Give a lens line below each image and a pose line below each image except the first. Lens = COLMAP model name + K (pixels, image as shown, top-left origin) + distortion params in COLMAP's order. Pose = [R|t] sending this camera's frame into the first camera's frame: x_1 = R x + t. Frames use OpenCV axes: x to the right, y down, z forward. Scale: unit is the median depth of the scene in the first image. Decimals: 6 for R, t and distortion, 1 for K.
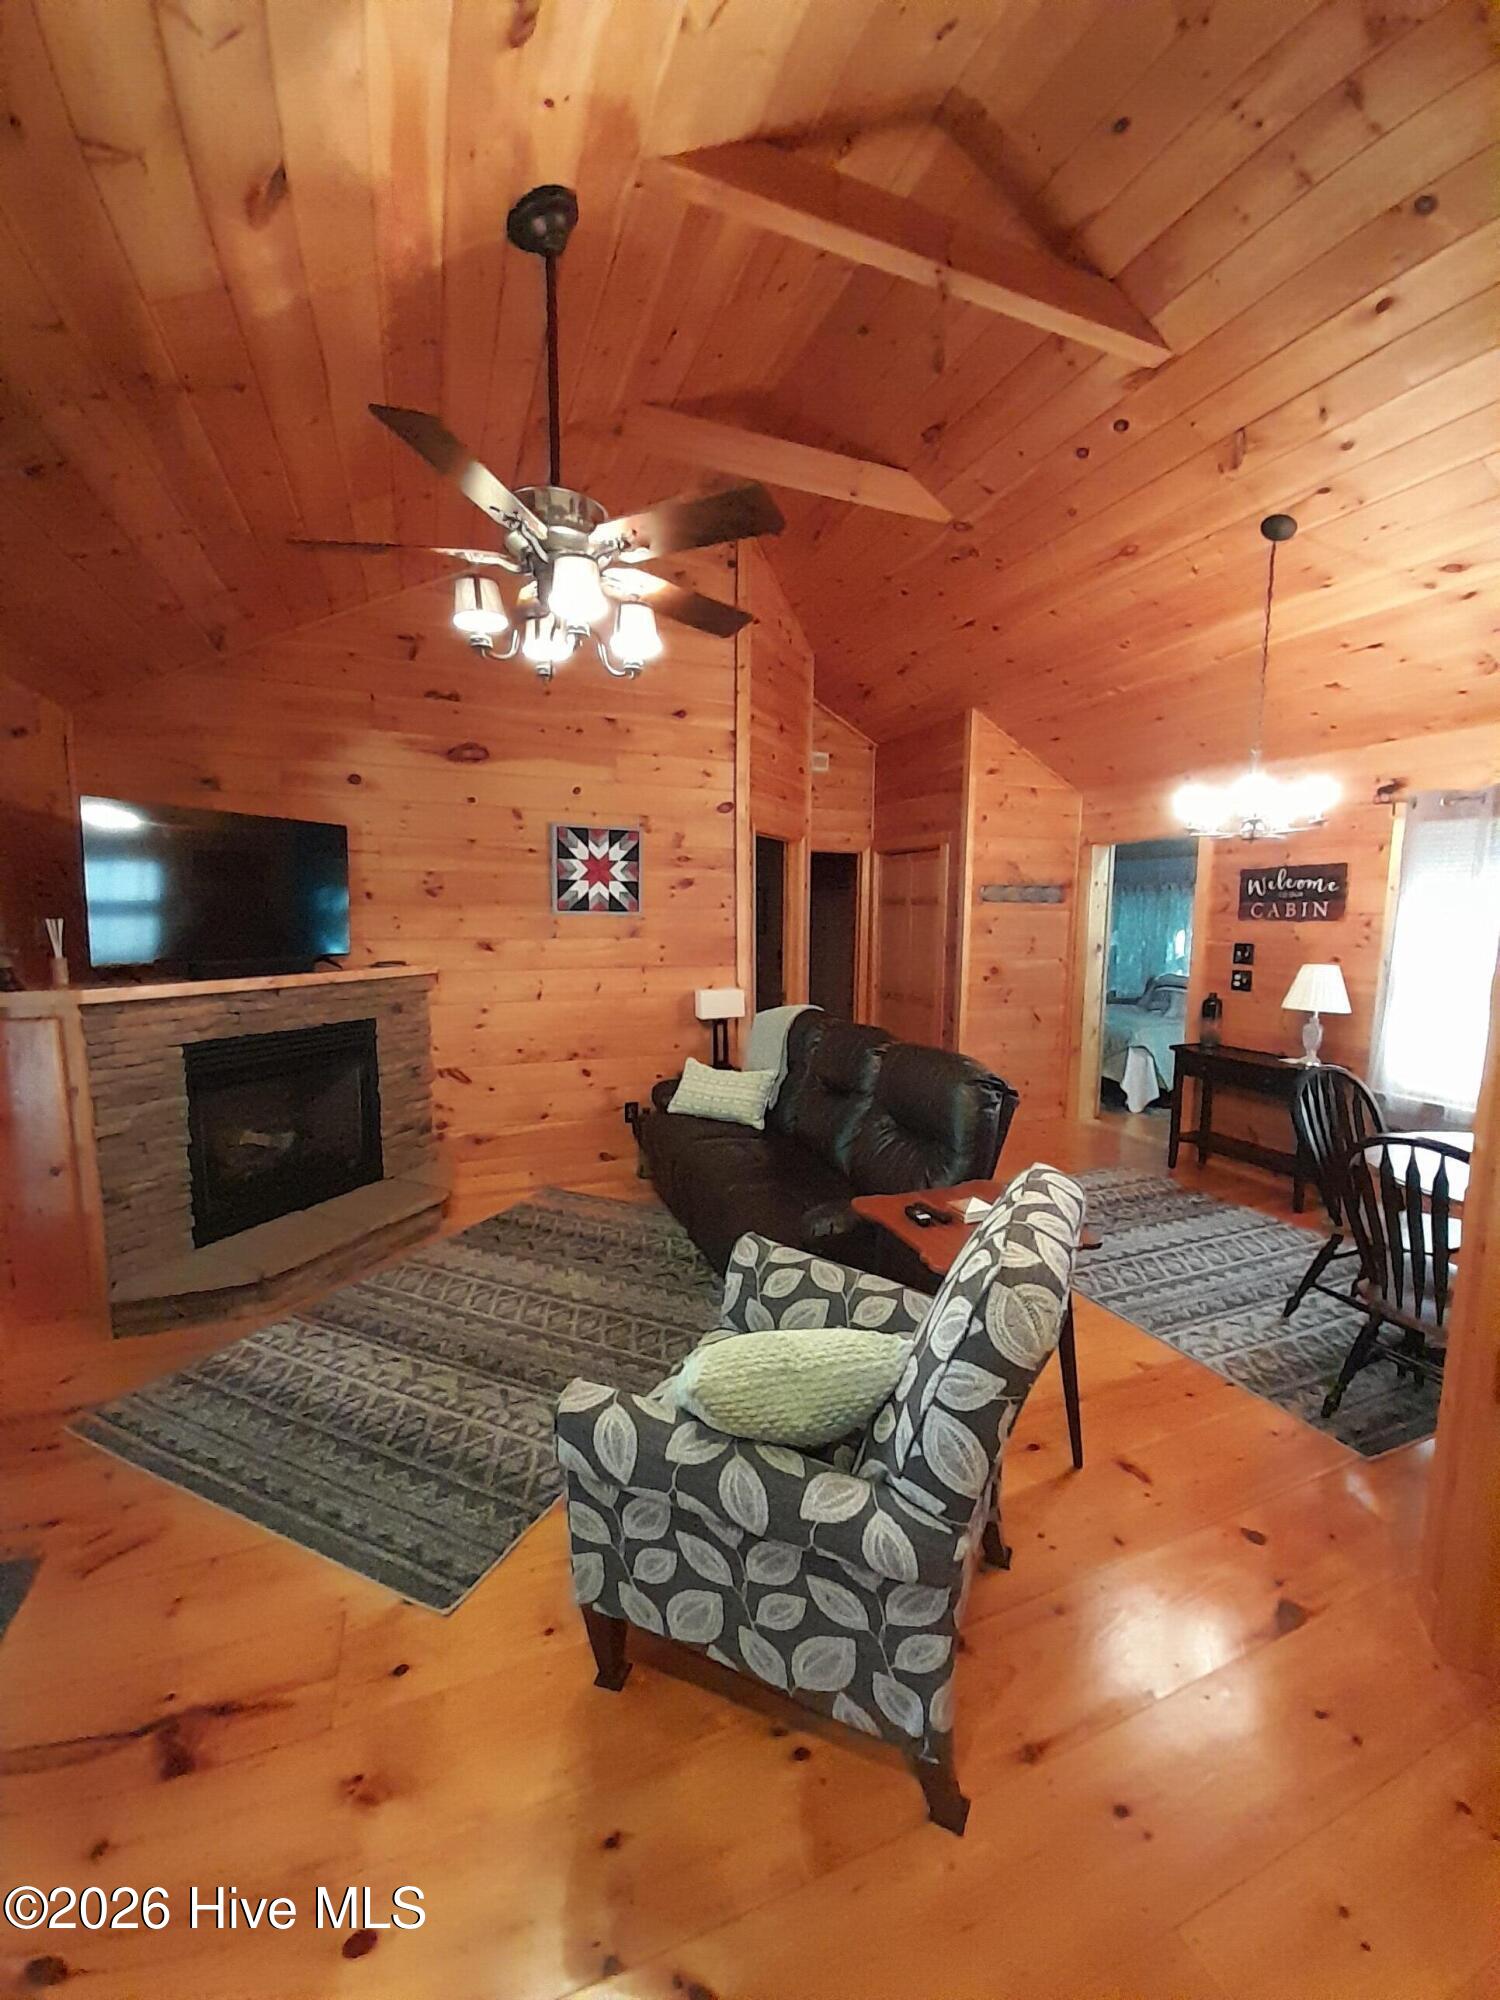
lens RADIAL K [[797.5, 0, 747.8], [0, 797.5, 997.9], [0, 0, 1]] dist [0.000368, -0.000100]
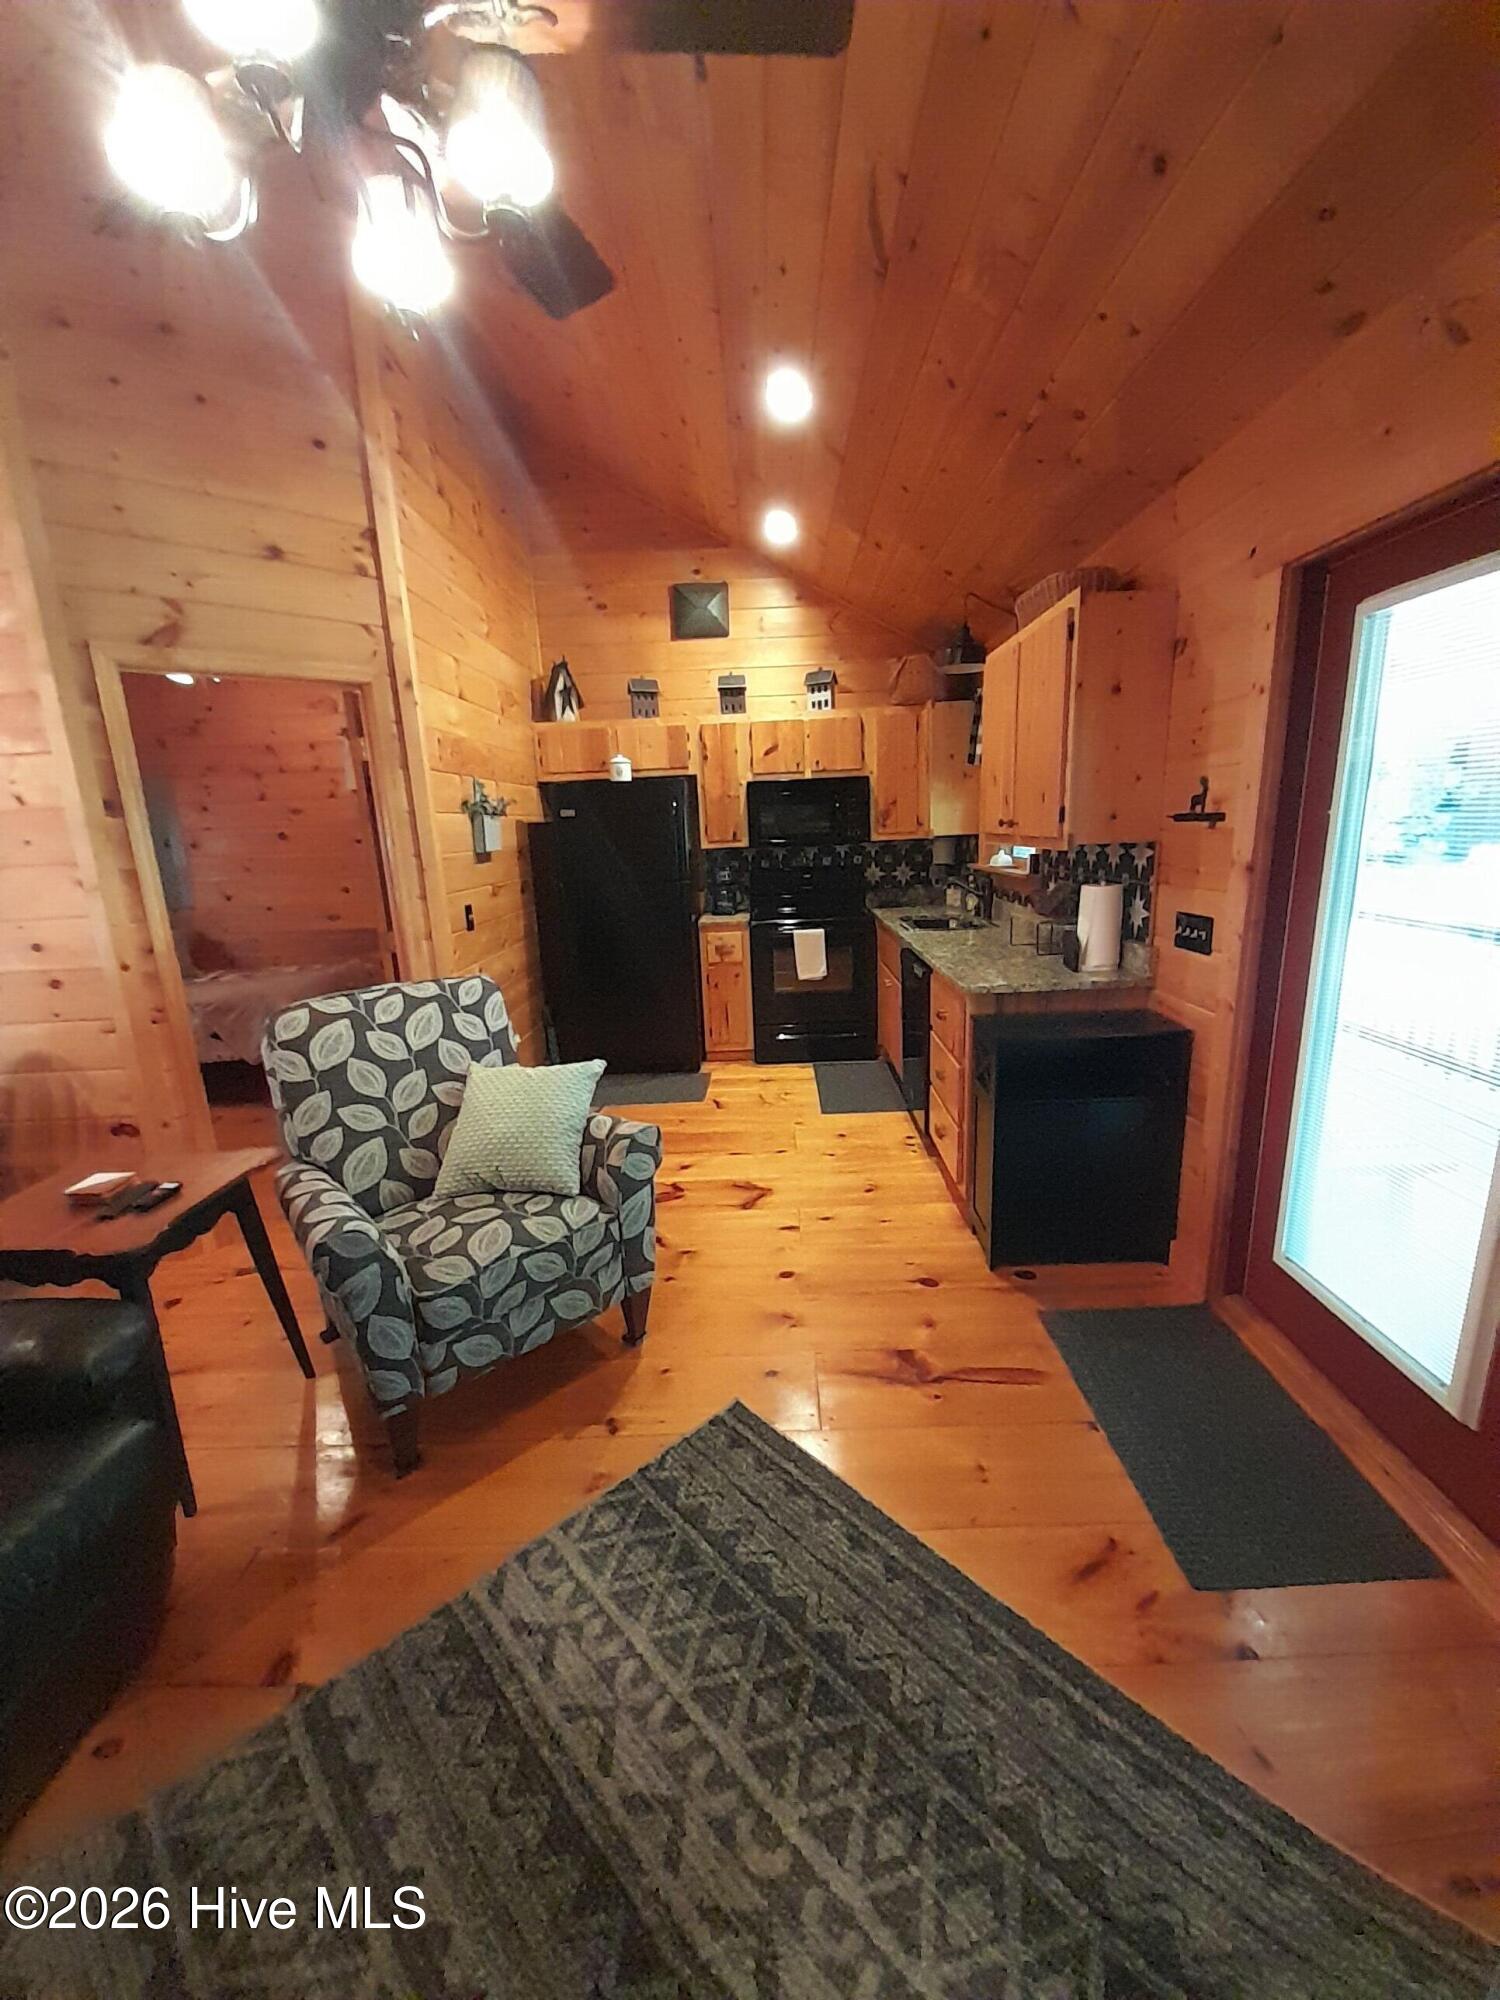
lens RADIAL K [[797.5, 0, 751.7], [0, 797.5, 1004.0], [0, 0, 1]] dist [0.000368, -0.000100]
pose [[-0.921201, -0.051637, 0.385644, -0.692967], [0.087502, 0.938270, 0.334653, -0.143128], [-0.379119, 0.342027, -0.859817, 1.522209]]
